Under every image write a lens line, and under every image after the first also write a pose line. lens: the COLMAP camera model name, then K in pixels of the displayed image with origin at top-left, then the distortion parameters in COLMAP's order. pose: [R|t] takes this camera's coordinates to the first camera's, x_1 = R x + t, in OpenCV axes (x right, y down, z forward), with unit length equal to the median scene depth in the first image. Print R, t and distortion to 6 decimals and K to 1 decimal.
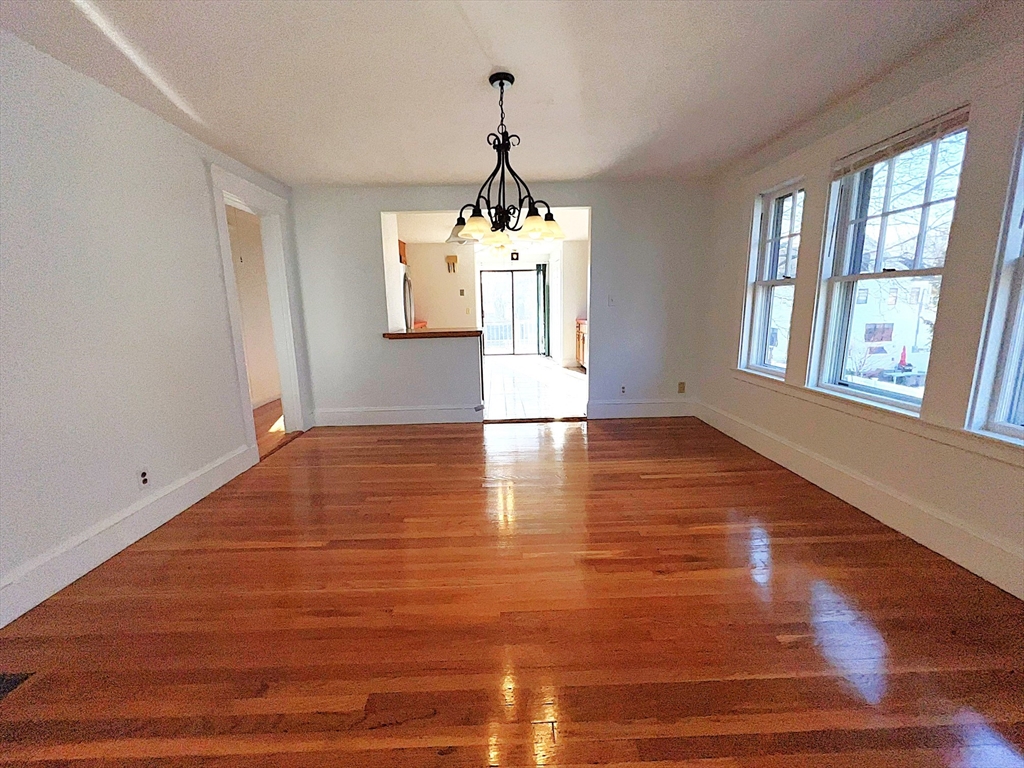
lens RADIAL K [[412.4, 0, 512.0], [0, 412.4, 384.0], [0, 0, 1]] dist [0.000287, 0.000117]
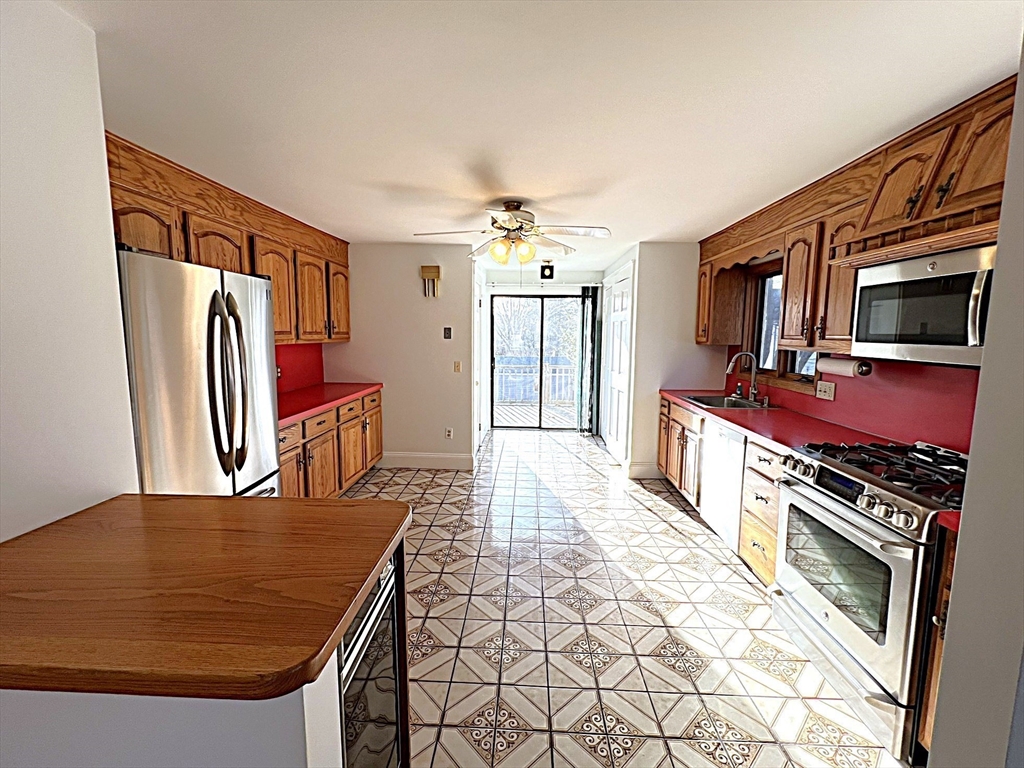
lens RADIAL K [[412.4, 0, 512.0], [0, 412.4, 384.0], [0, 0, 1]] dist [0.000287, 0.000117]
pose [[0.996576, 0.037194, -0.073837, 0.005861], [-0.041690, 0.997309, -0.060304, -0.106351], [0.071396, 0.063176, 0.995445, 0.396336]]
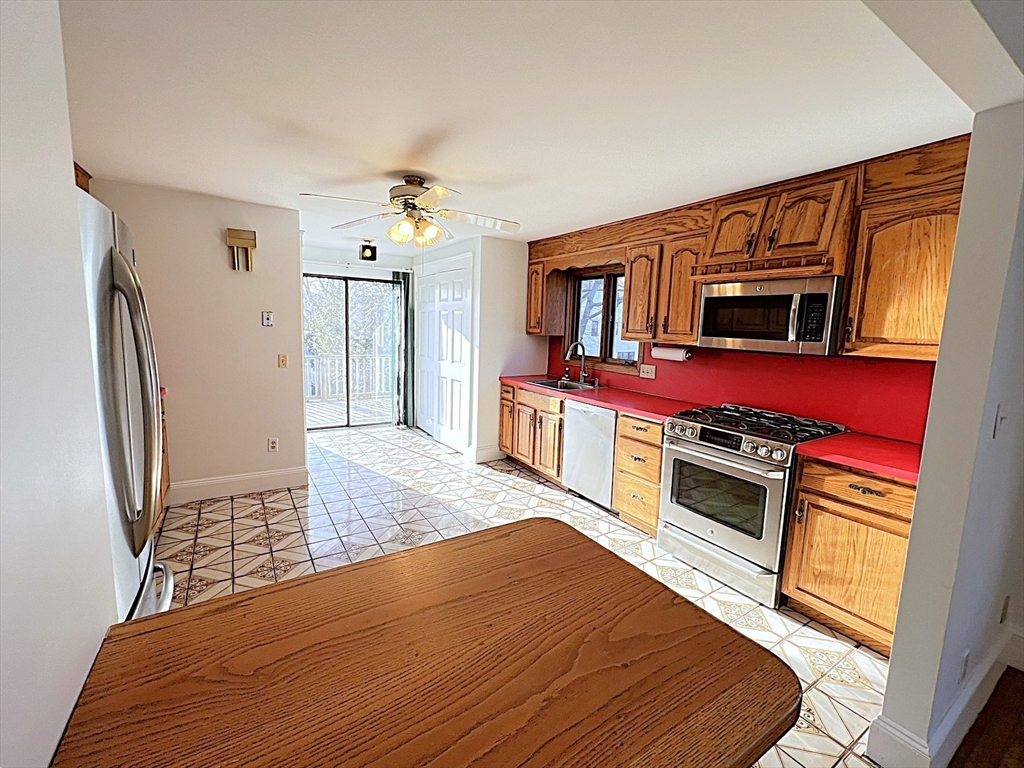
lens RADIAL K [[424.5, 0, 491.7], [0, 424.5, 383.2], [0, 0, 1]] dist [-0.000462, -0.000141]
pose [[0.872321, -0.020702, 0.488494, -0.115699], [0.041915, 0.998591, -0.032530, -0.110823], [-0.487133, 0.048852, 0.871960, 0.427462]]
